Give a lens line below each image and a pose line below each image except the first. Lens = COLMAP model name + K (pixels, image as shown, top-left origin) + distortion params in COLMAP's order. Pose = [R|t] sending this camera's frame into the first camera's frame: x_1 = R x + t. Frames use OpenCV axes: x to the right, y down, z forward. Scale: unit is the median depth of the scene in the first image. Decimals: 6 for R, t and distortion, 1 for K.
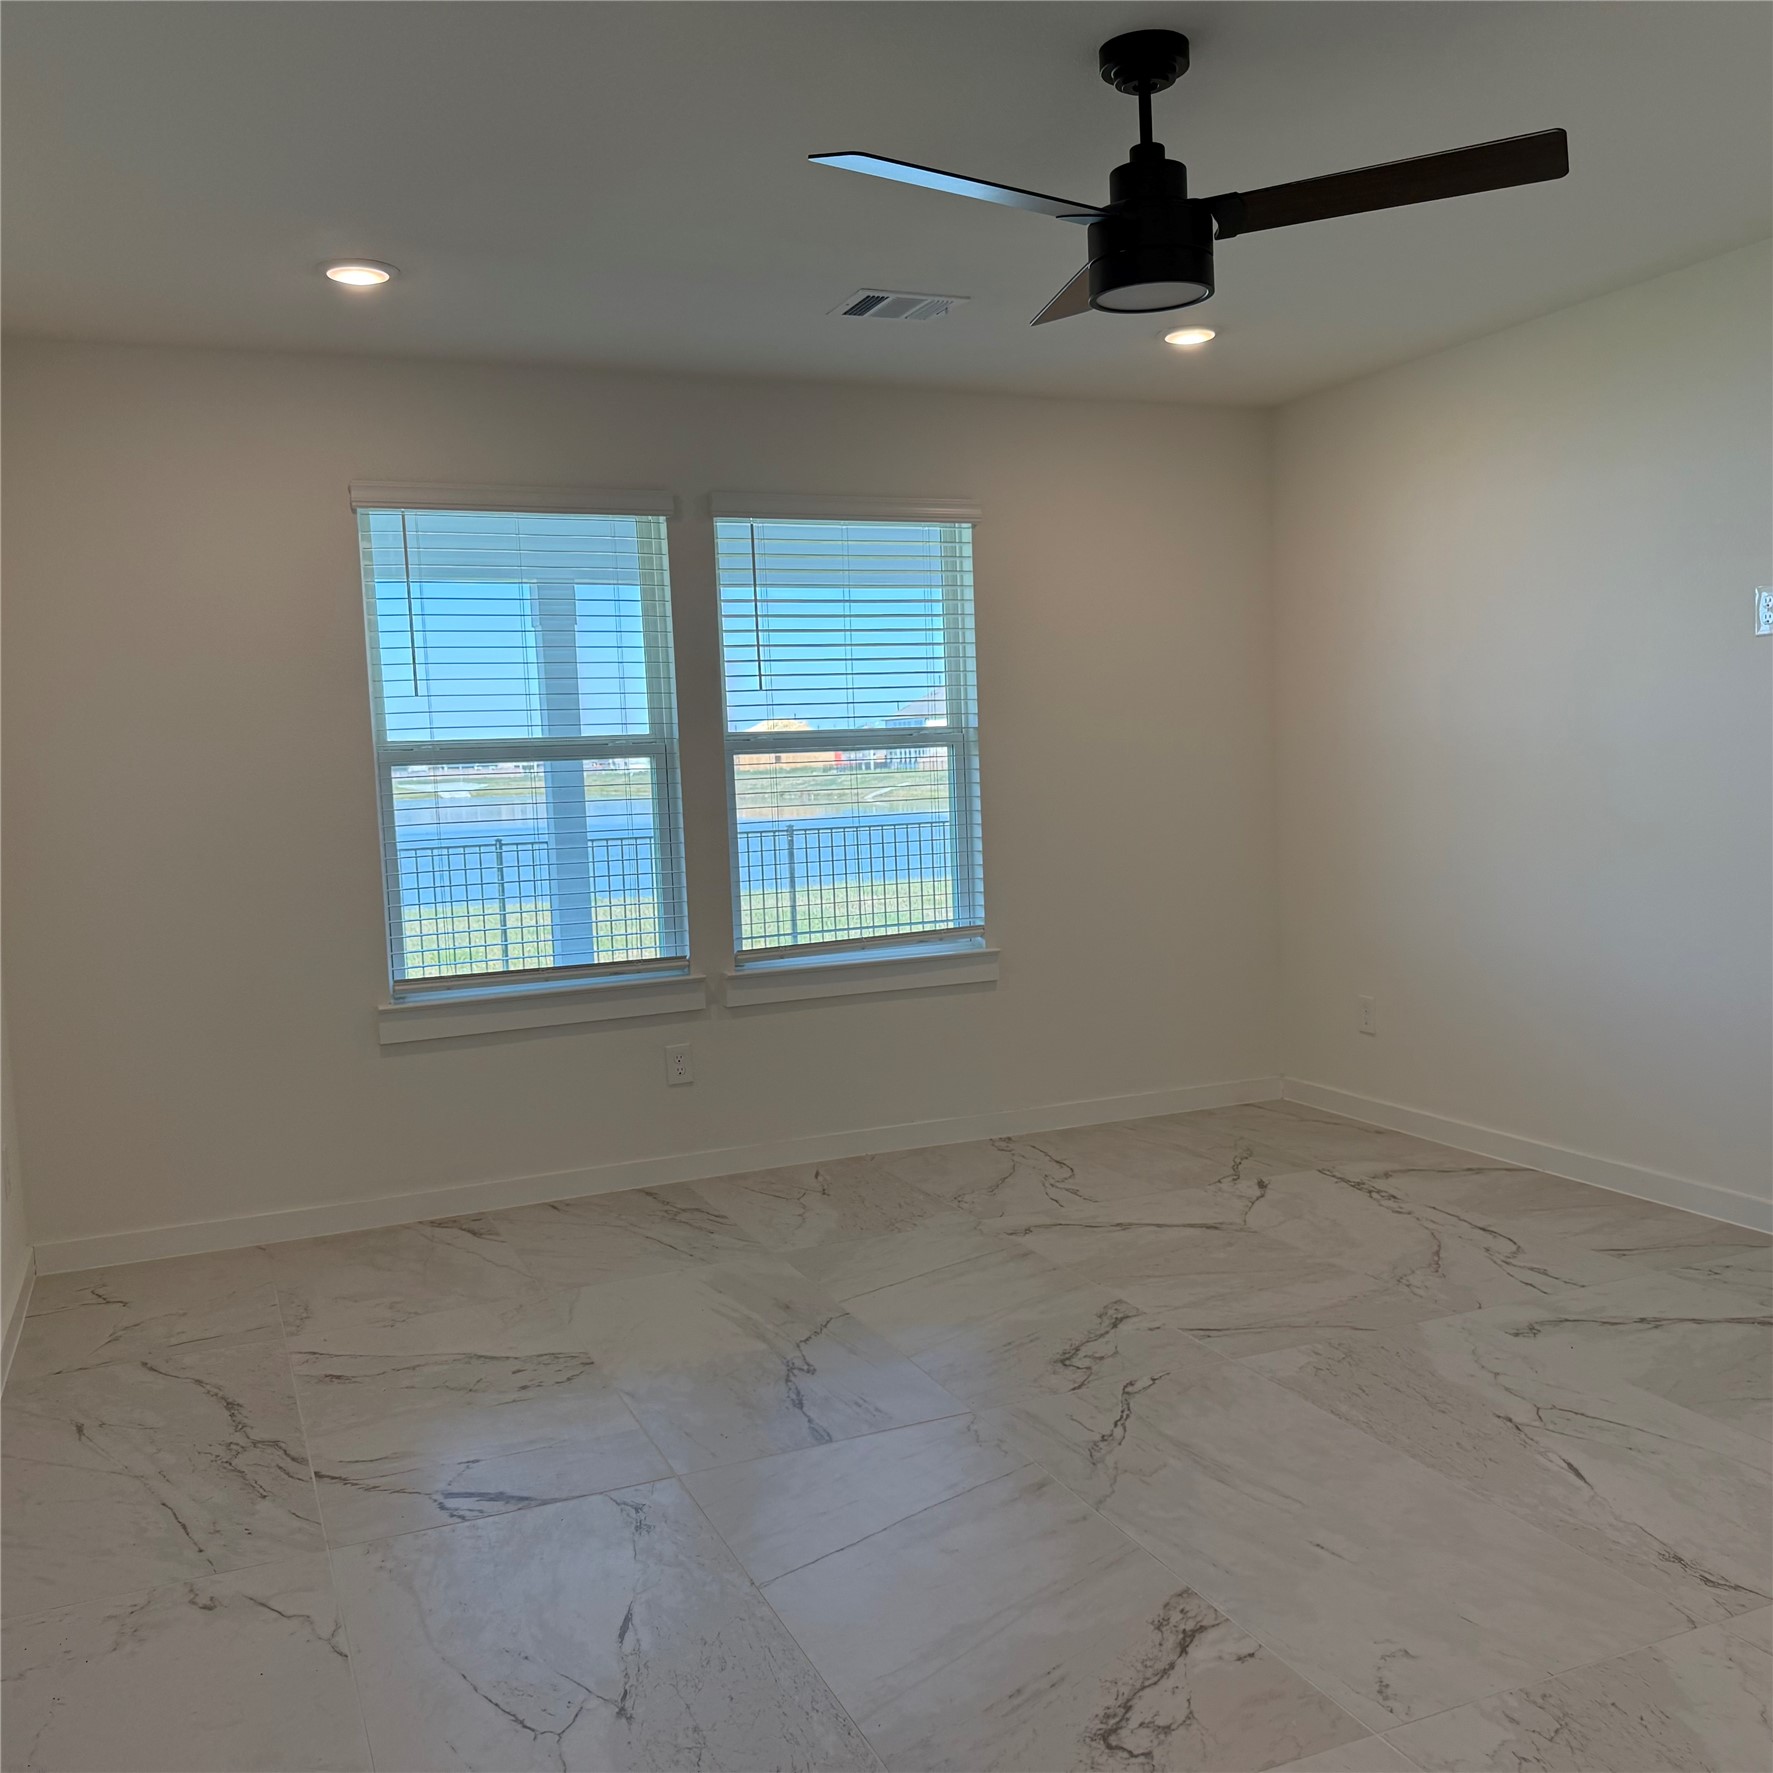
lens RADIAL K [[1642.2, 0, 889.6], [0, 1642.2, 895.2], [0, 0, 1]] dist [0.151776, -0.280643]
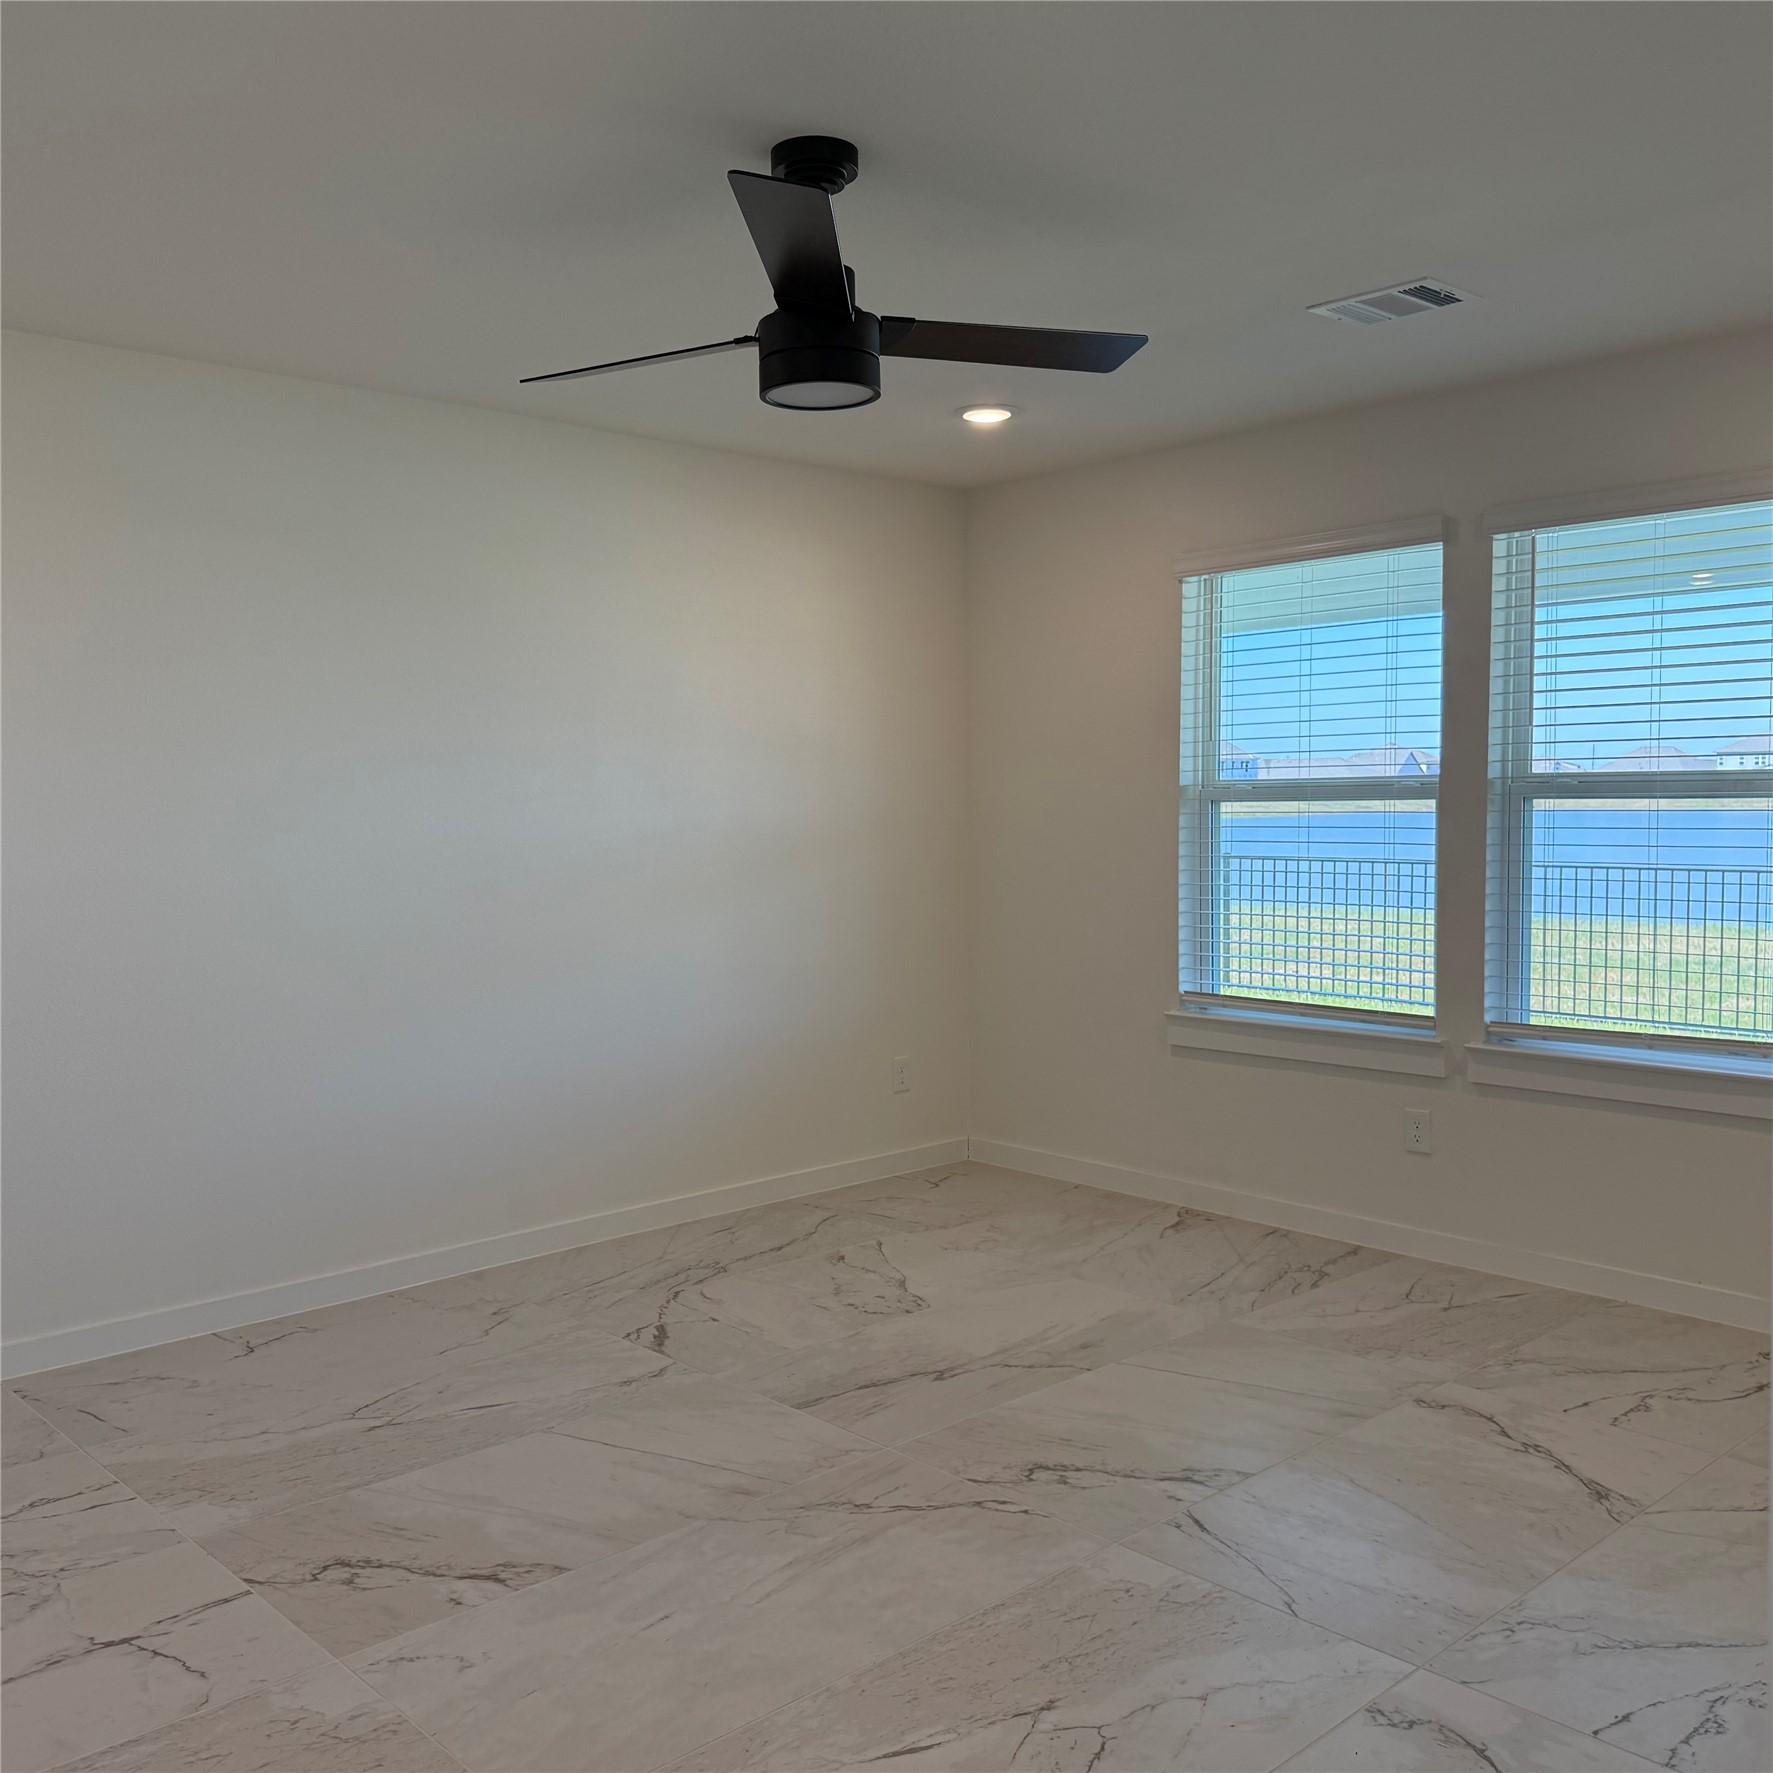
lens RADIAL K [[1642.2, 0, 889.6], [0, 1642.2, 895.2], [0, 0, 1]] dist [0.151776, -0.280643]
pose [[0.344481, 0.091031, -0.934369, 0.728694], [-0.079846, 0.994522, 0.067454, -0.079530], [0.935392, 0.051369, 0.349863, 0.443348]]
